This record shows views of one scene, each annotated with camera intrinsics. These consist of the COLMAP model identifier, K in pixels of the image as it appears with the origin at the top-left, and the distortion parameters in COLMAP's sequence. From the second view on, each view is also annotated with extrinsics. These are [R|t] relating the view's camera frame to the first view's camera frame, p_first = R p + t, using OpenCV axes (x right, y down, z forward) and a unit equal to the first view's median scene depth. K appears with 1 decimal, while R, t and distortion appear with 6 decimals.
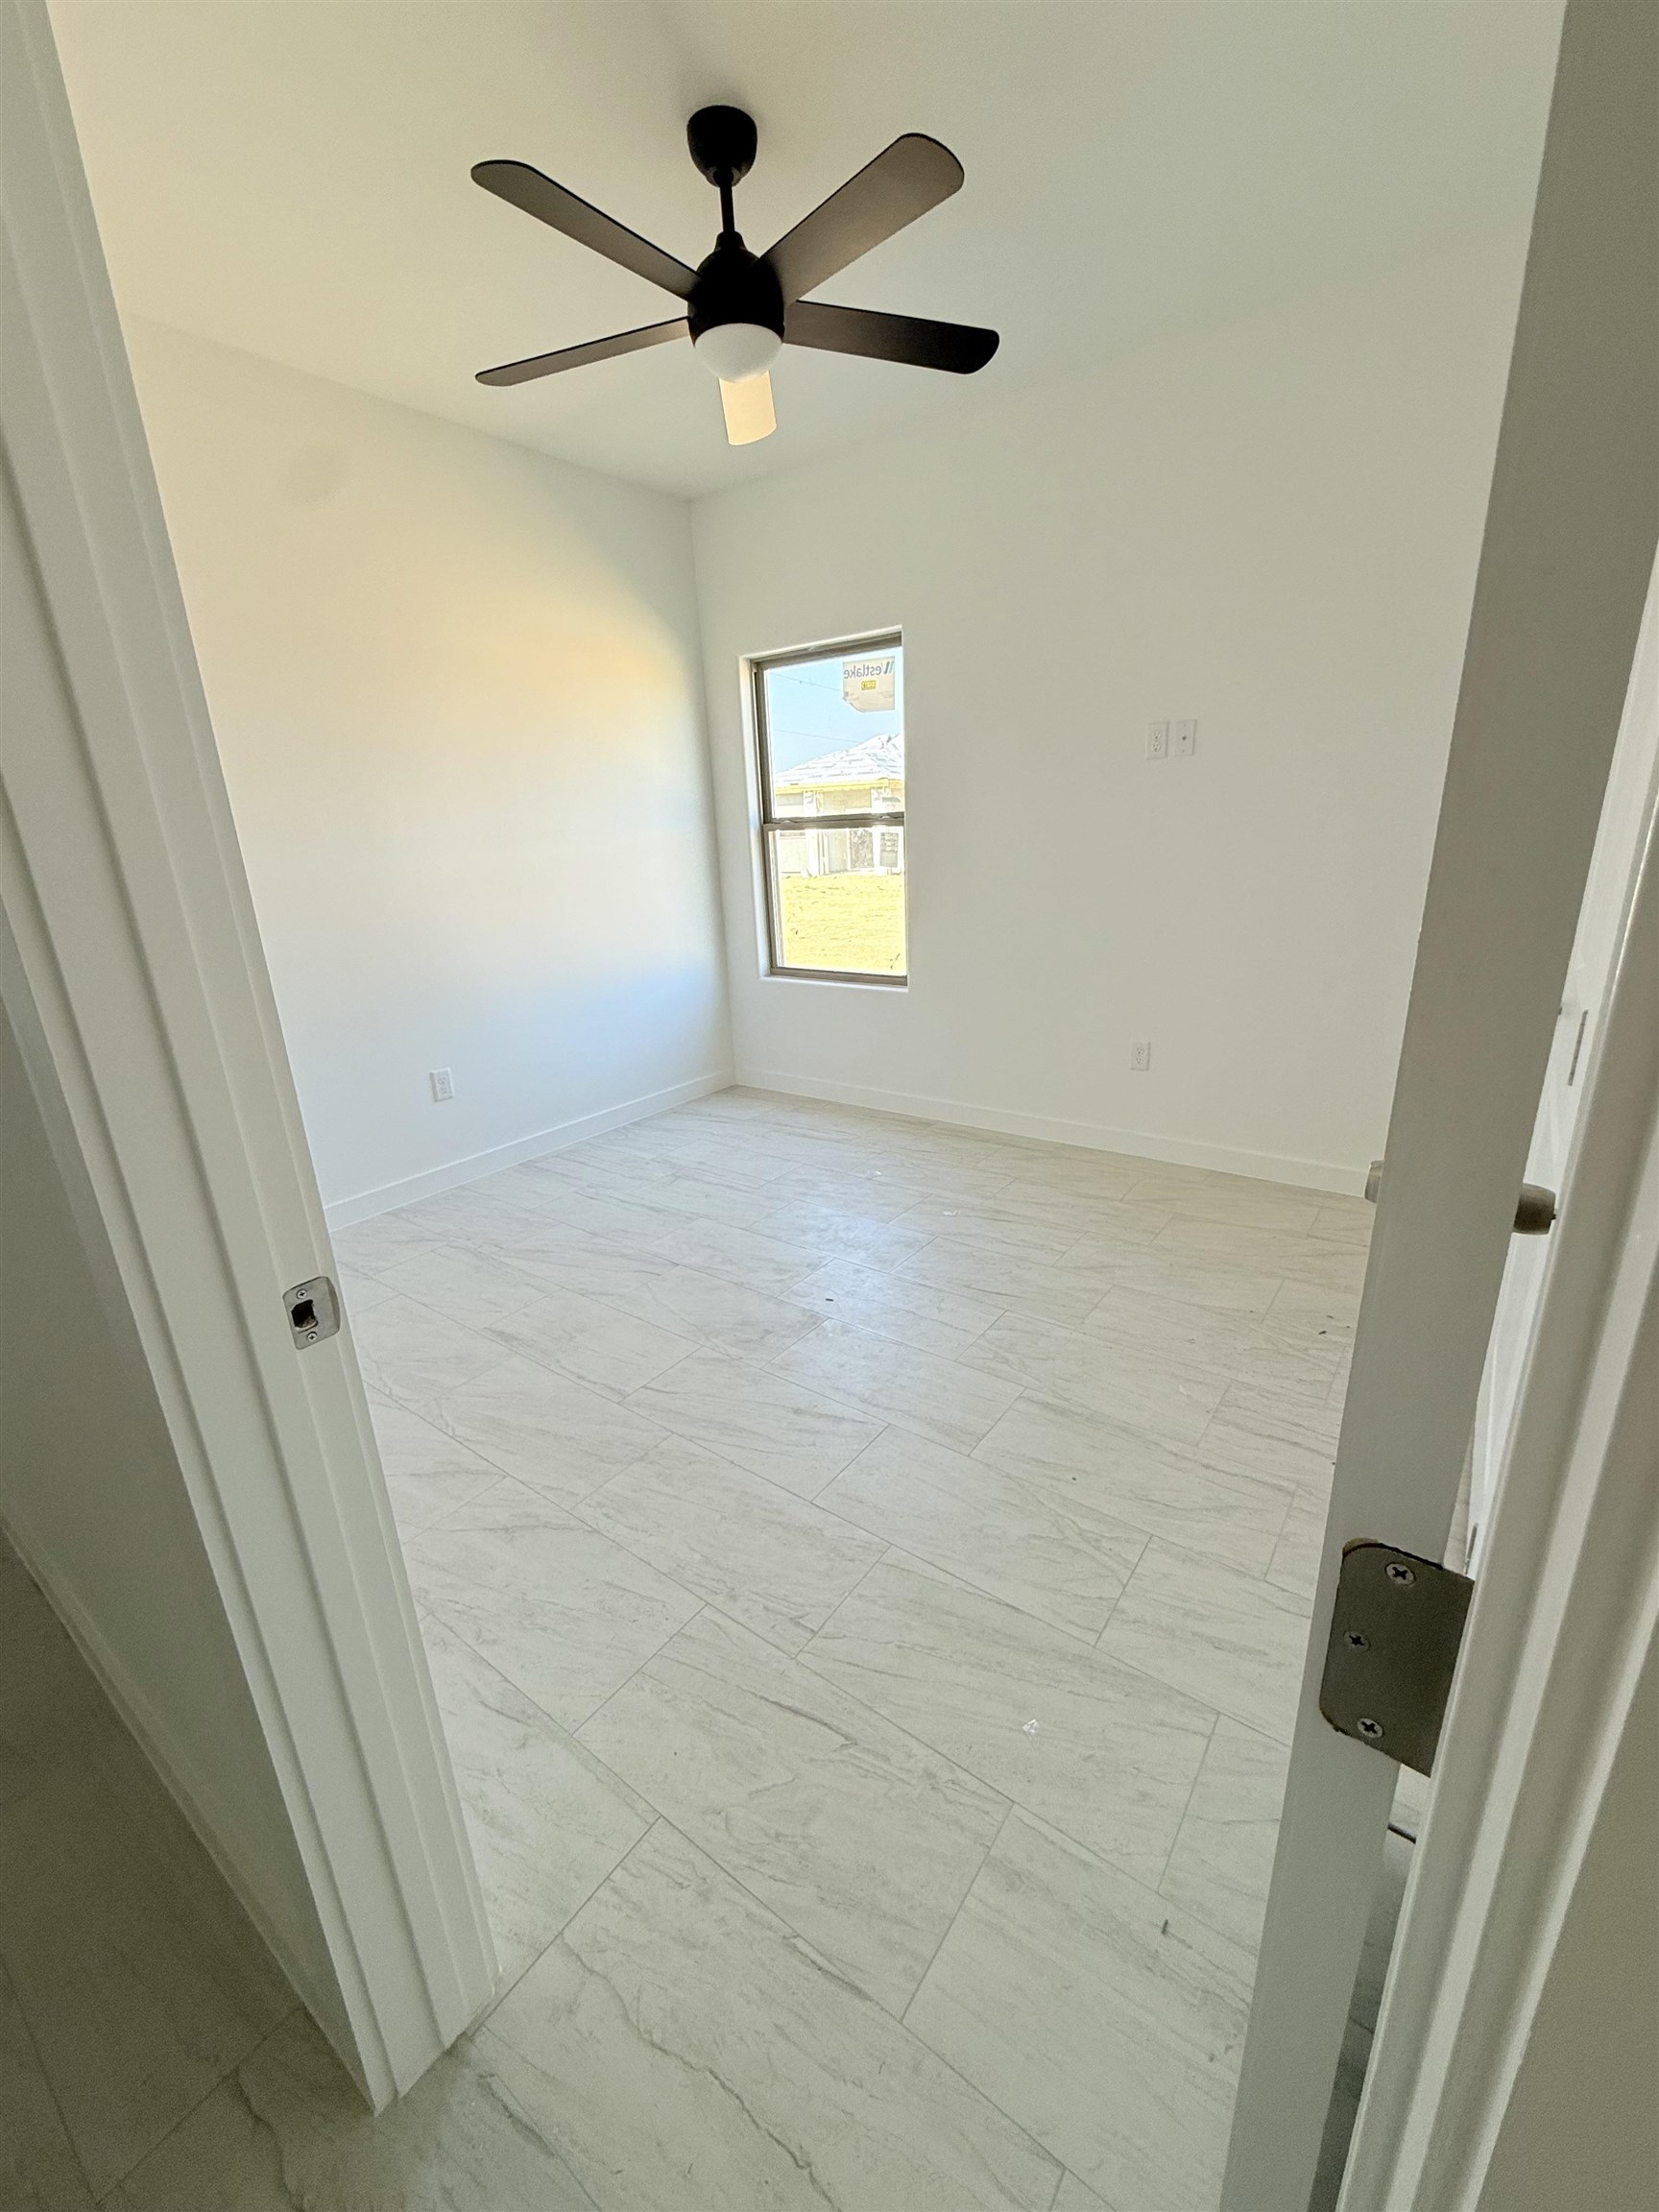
lens RADIAL K [[887.5, 0, 833.9], [0, 887.5, 1108.5], [0, 0, 1]] dist [0.000291, -0.001358]
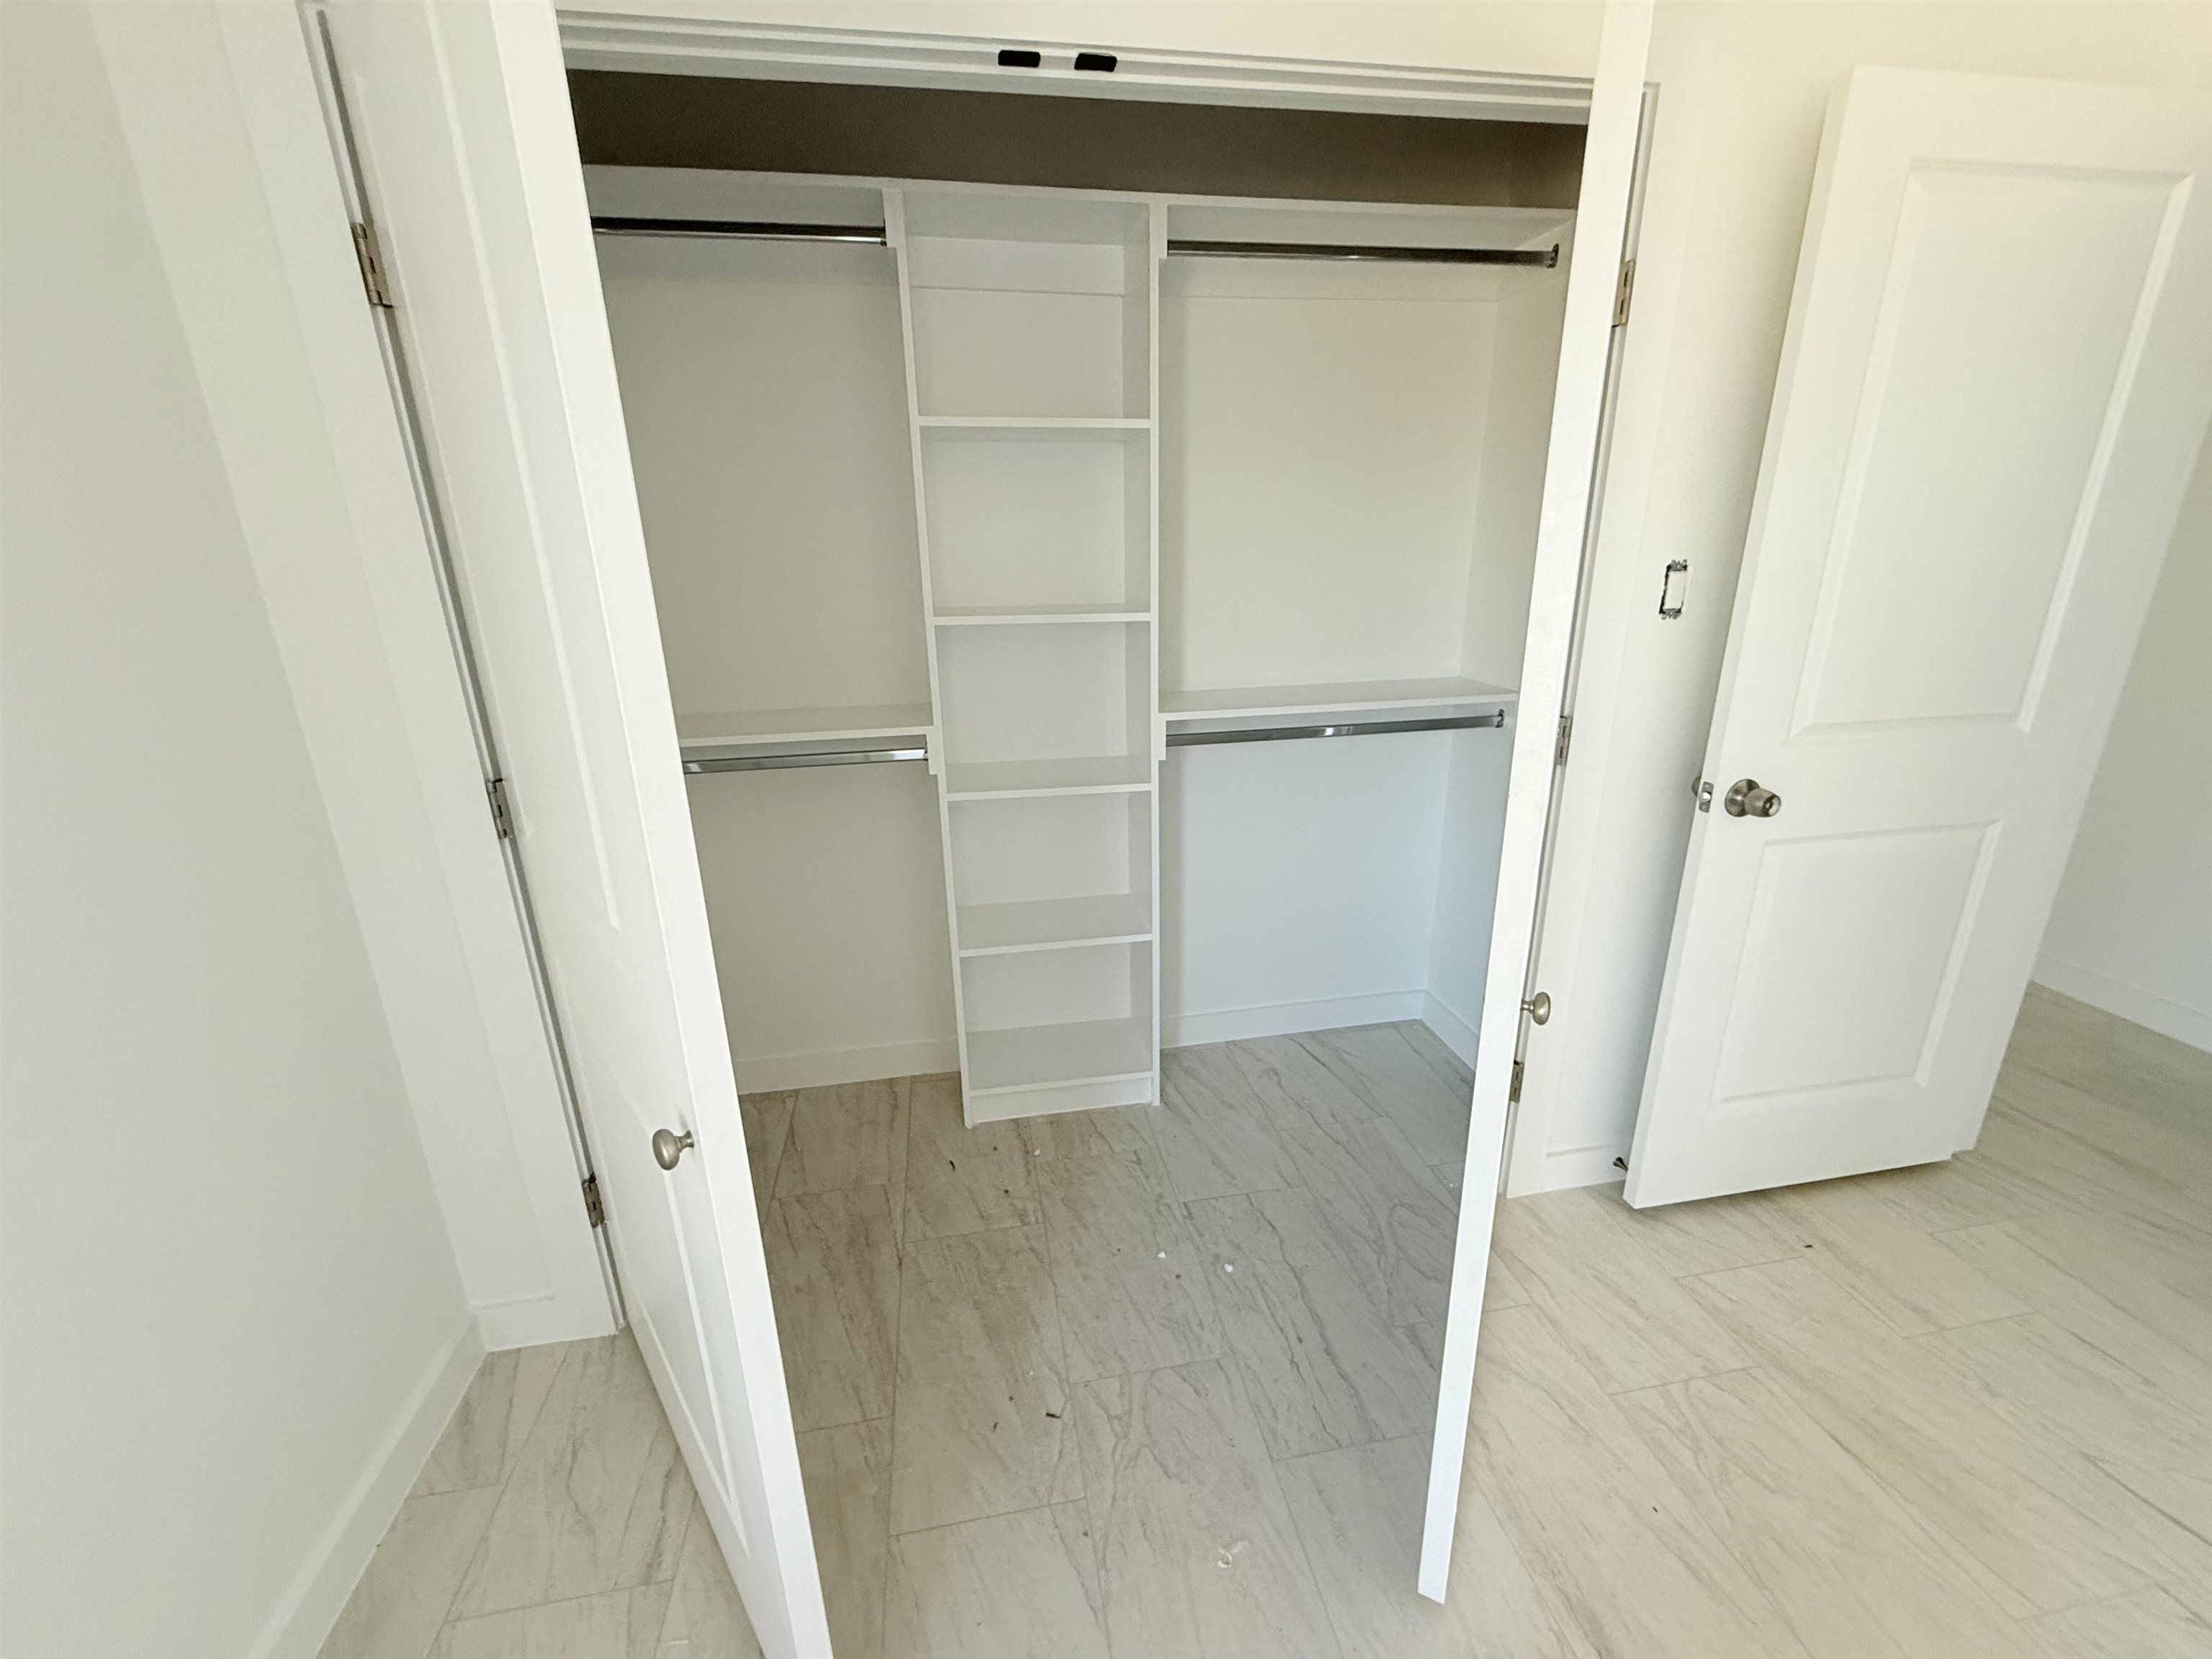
lens RADIAL K [[887.5, 0, 1102.1], [0, 887.5, 825.8], [0, 0, 1]] dist [0.000291, -0.001358]
pose [[-0.721380, -0.163917, 0.672861, 0.081281], [0.247255, 0.846593, 0.471324, -0.206856], [-0.646897, 0.506372, -0.570186, 0.576232]]
